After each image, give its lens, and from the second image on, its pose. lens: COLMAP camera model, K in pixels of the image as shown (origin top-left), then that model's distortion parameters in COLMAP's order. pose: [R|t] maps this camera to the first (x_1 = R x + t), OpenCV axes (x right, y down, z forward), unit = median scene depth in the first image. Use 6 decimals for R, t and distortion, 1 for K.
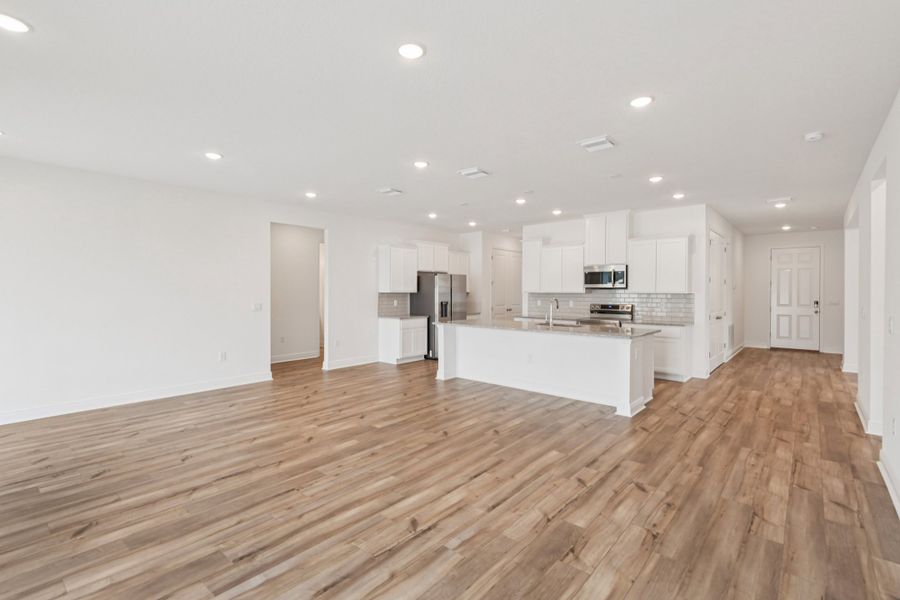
lens RADIAL K [[412.3, 0, 451.1], [0, 412.3, 293.0], [0, 0, 1]] dist [0.020106, -0.012123]
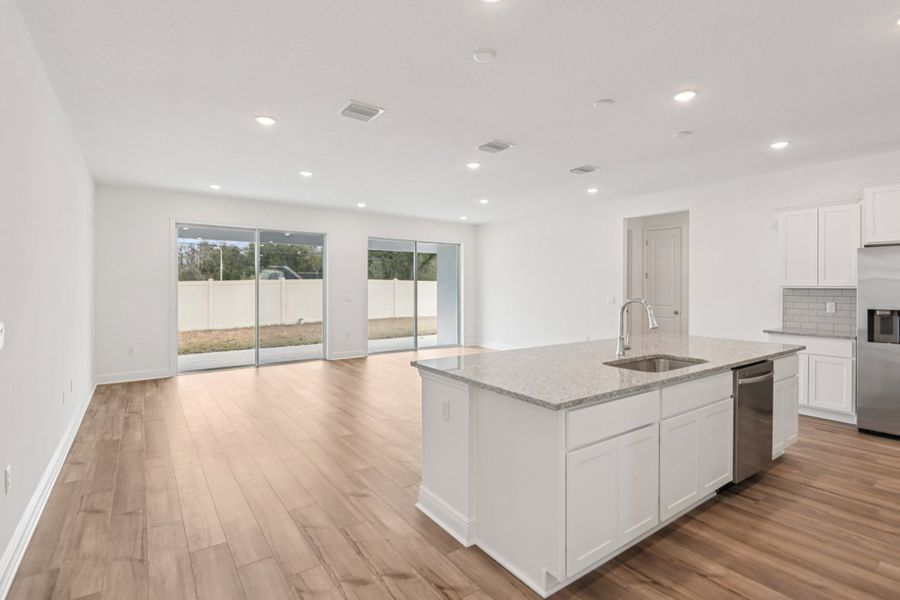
lens RADIAL K [[429.8, 0, 450.4], [0, 429.8, 284.0], [0, 0, 1]] dist [-0.016574, -0.001023]
pose [[-0.234680, -0.005409, -0.972058, 0.987442], [-0.007878, 0.999962, -0.003662, -0.001234], [0.972041, 0.006799, -0.234714, 1.175349]]
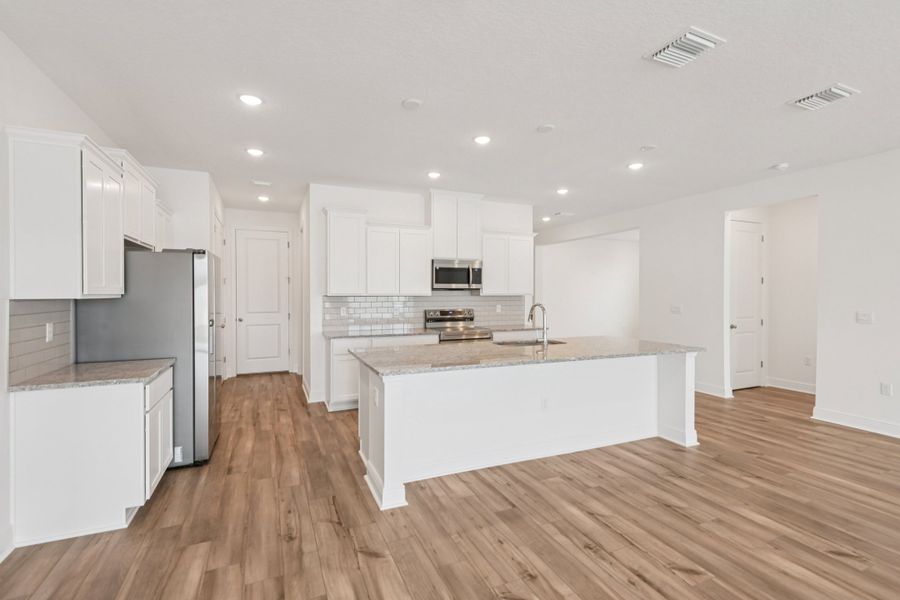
lens RADIAL K [[412.3, 0, 451.1], [0, 412.3, 293.0], [0, 0, 1]] dist [0.020106, -0.012123]
pose [[0.430125, -0.001561, 0.902768, -0.529376], [0.005103, 0.999987, -0.000702, -0.006175], [-0.902755, 0.004909, 0.430127, 1.084890]]
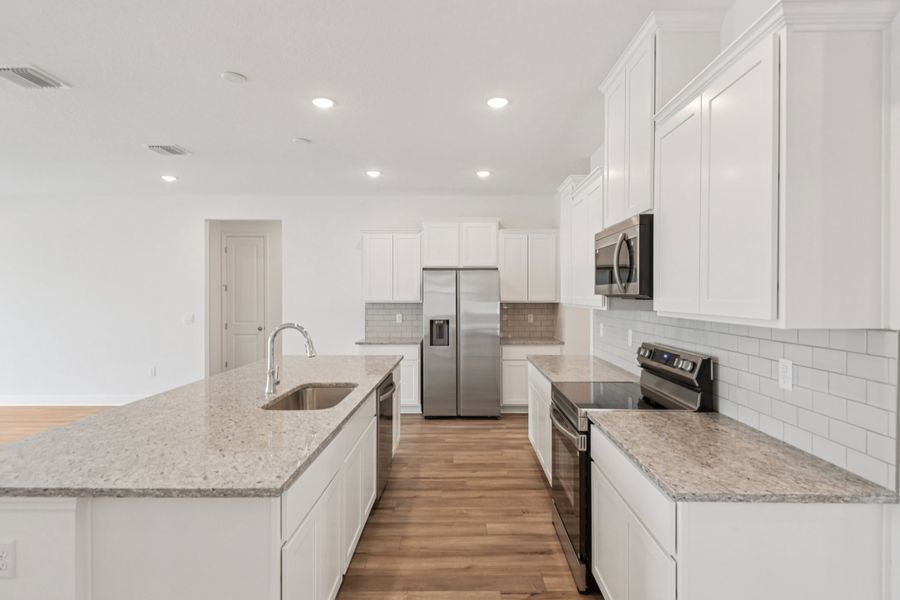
lens RADIAL K [[467.5, 0, 453.2], [0, 467.5, 296.8], [0, 0, 1]] dist [0.018797, -0.000892]
pose [[0.650411, 0.000897, -0.759582, 0.896601], [-0.002358, 0.999997, -0.000838, -0.017350], [0.759579, 0.002336, 0.650411, 1.070461]]
